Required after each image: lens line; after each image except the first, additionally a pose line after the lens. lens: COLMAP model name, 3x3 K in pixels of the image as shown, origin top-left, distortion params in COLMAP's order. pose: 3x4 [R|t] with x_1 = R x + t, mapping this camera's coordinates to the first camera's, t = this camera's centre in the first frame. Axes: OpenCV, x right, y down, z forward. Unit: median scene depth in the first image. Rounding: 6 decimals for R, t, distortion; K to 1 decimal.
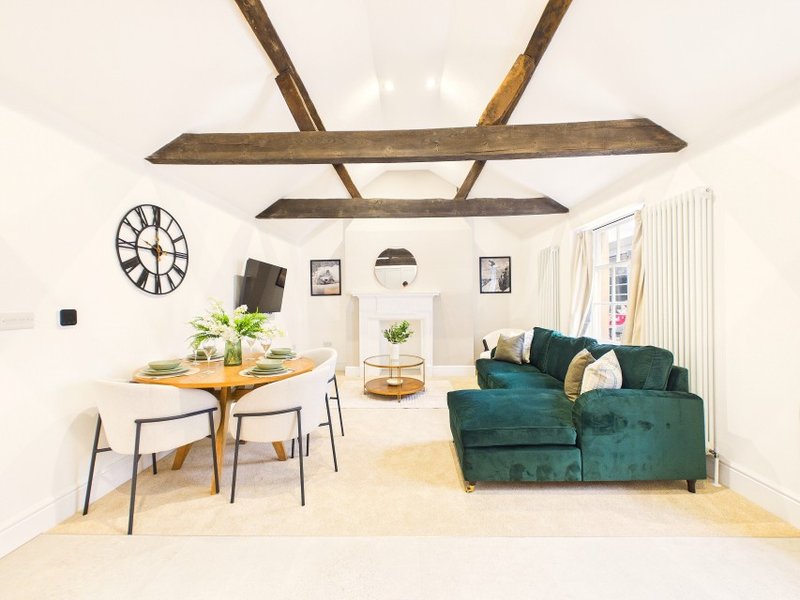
lens RADIAL K [[321.0, 0, 399.3], [0, 321.0, 303.9], [0, 0, 1]] dist [0.000254, -0.000114]
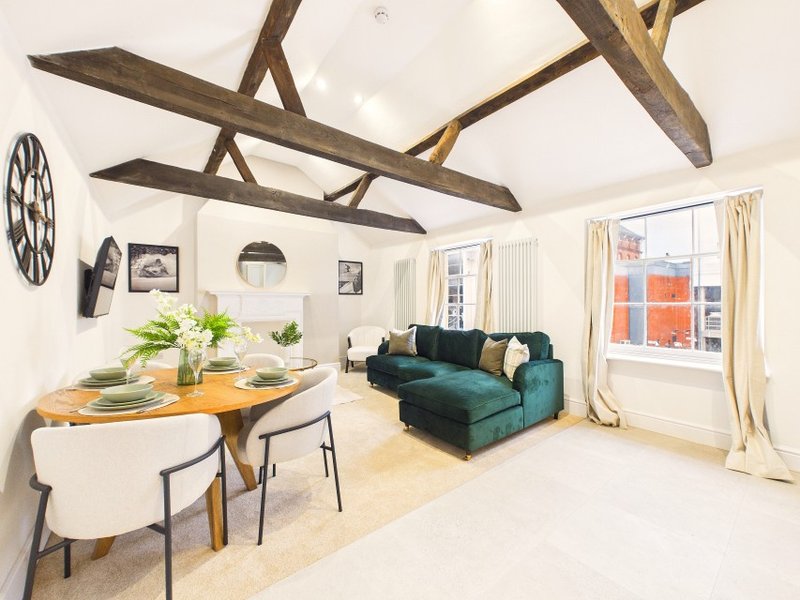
lens RADIAL K [[322.0, 0, 398.6], [0, 322.0, 302.5], [0, 0, 1]] dist [-0.000781, -0.000144]
pose [[0.772353, 0.008838, 0.635132, -0.596730], [-0.004527, 0.999954, -0.008409, 0.003775], [-0.635178, 0.003619, 0.772358, 0.103078]]
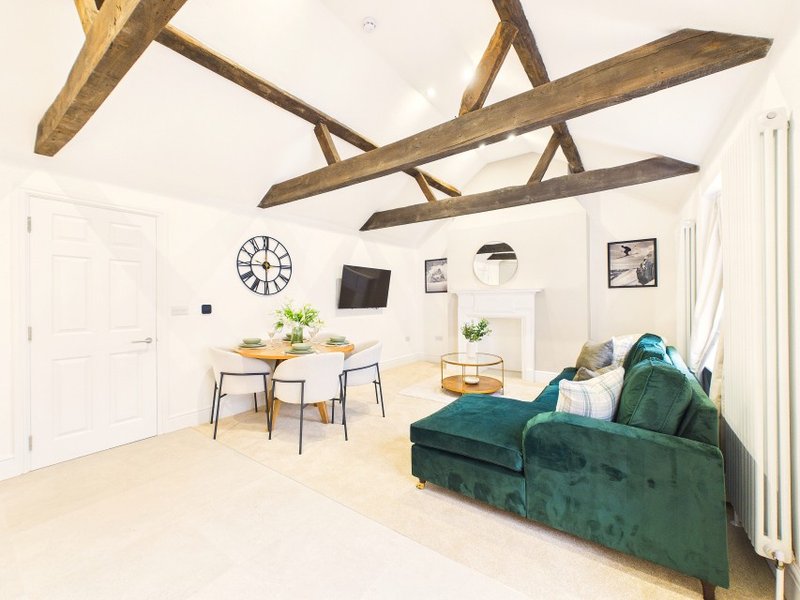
lens RADIAL K [[321.2, 0, 400.0], [0, 321.2, 300.0], [0, 0, 1]] dist [0.000797, 0.000150]
pose [[0.829349, 0.003565, -0.558719, 0.593381], [-0.001826, 0.999992, 0.003670, -0.011693], [0.558727, -0.002023, 0.829349, 0.098934]]
